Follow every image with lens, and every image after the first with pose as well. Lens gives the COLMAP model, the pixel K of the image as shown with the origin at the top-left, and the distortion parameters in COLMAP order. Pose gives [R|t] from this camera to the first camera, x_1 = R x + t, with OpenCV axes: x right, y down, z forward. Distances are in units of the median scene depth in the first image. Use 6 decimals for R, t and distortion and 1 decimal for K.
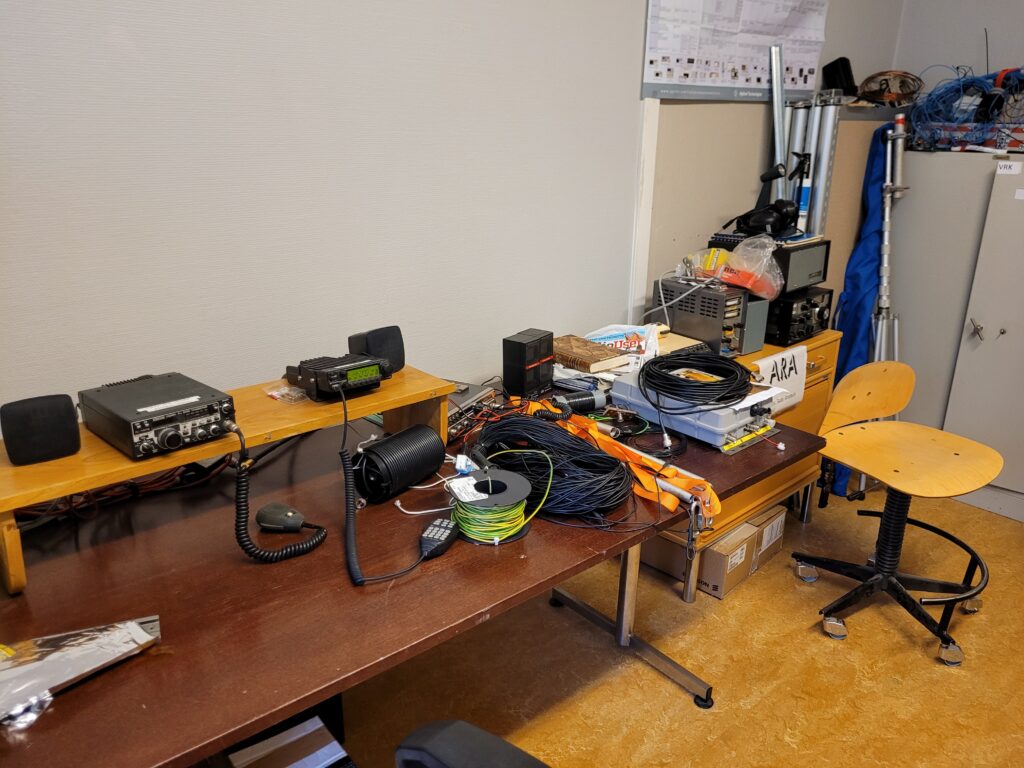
lens RADIAL K [[788.9, 0, 512.7], [0, 788.9, 353.4], [0, 0, 1]] dist [0.027969, -0.023542]
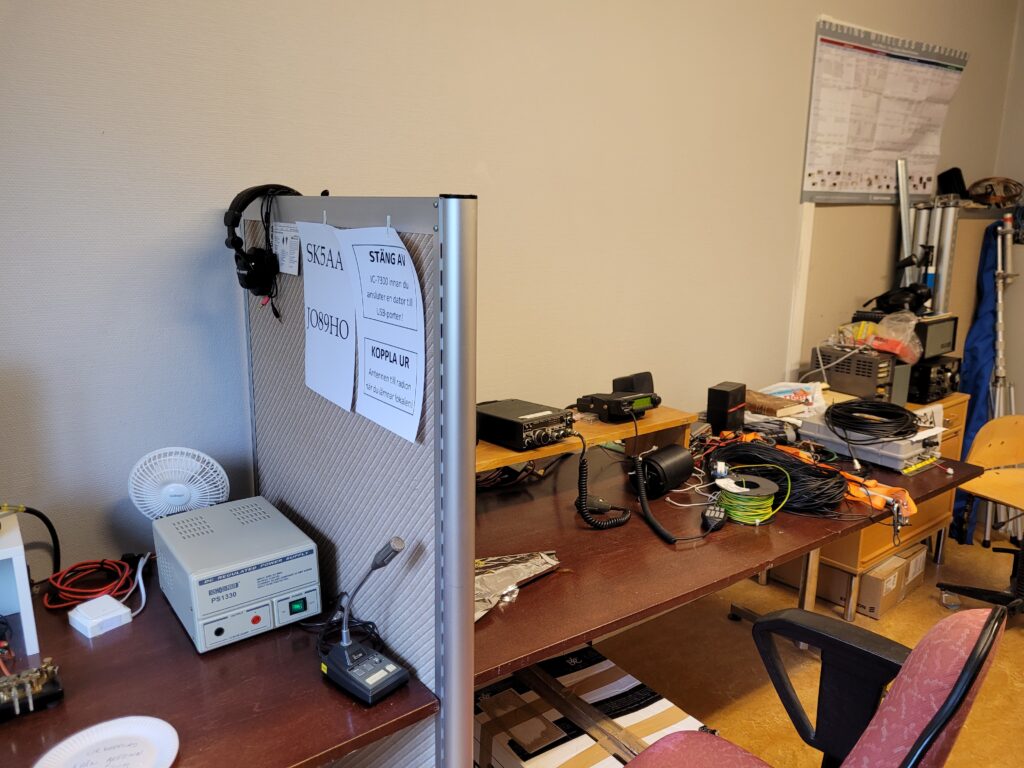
lens RADIAL K [[788.9, 0, 512.7], [0, 788.9, 353.4], [0, 0, 1]] dist [0.027969, -0.023542]
pose [[0.997828, 0.011070, -0.064943, -0.209950], [-0.018181, 0.993771, -0.109944, 0.061505], [0.063321, 0.110886, 0.991814, -0.247792]]
